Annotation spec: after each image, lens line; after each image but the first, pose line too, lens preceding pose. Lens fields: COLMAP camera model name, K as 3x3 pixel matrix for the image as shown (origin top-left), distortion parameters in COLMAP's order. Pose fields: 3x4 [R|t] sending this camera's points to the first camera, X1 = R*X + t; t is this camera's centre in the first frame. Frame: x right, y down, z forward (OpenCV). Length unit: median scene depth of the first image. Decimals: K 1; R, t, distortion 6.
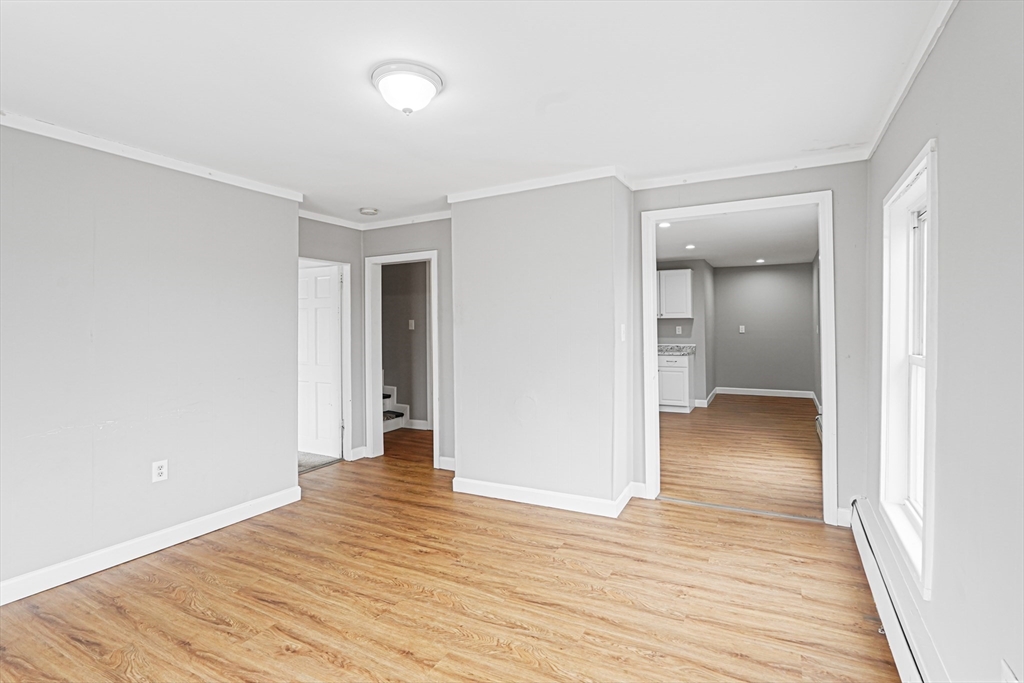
lens RADIAL K [[485.4, 0, 512.3], [0, 485.4, 330.5], [0, 0, 1]] dist [-0.000035, 0.000360]
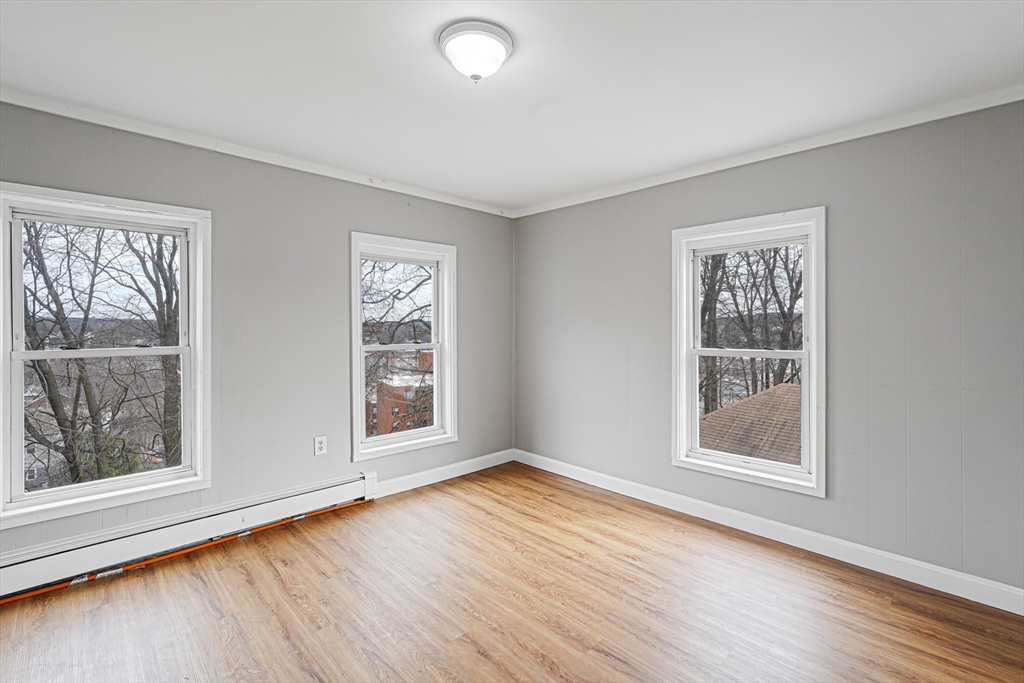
lens RADIAL K [[485.4, 0, 512.3], [0, 485.4, 330.5], [0, 0, 1]] dist [-0.000035, 0.000360]
pose [[-0.960067, 0.002864, 0.279756, -0.397252], [0.007612, 0.999845, 0.015888, -0.023097], [-0.279667, 0.017383, -0.959940, 1.375830]]
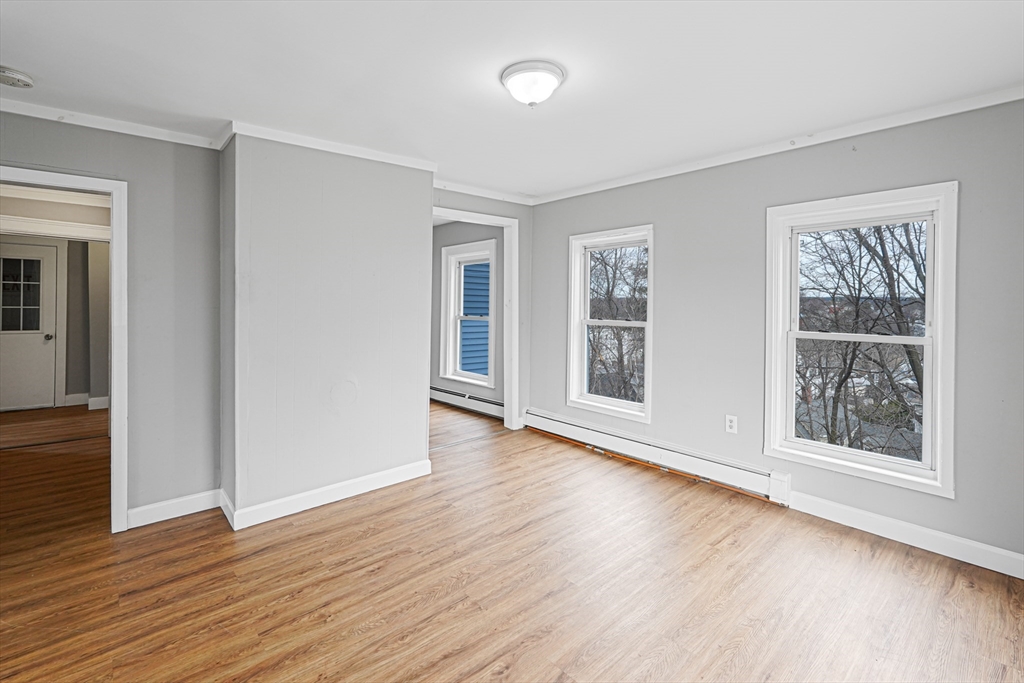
lens RADIAL K [[472.1, 0, 506.5], [0, 472.1, 305.9], [0, 0, 1]] dist [0.013717, 0.000404]
pose [[0.352195, 0.004218, 0.935917, -0.938669], [0.000375, 0.999989, -0.004648, -0.020566], [-0.935927, 0.001988, 0.352190, 0.486751]]
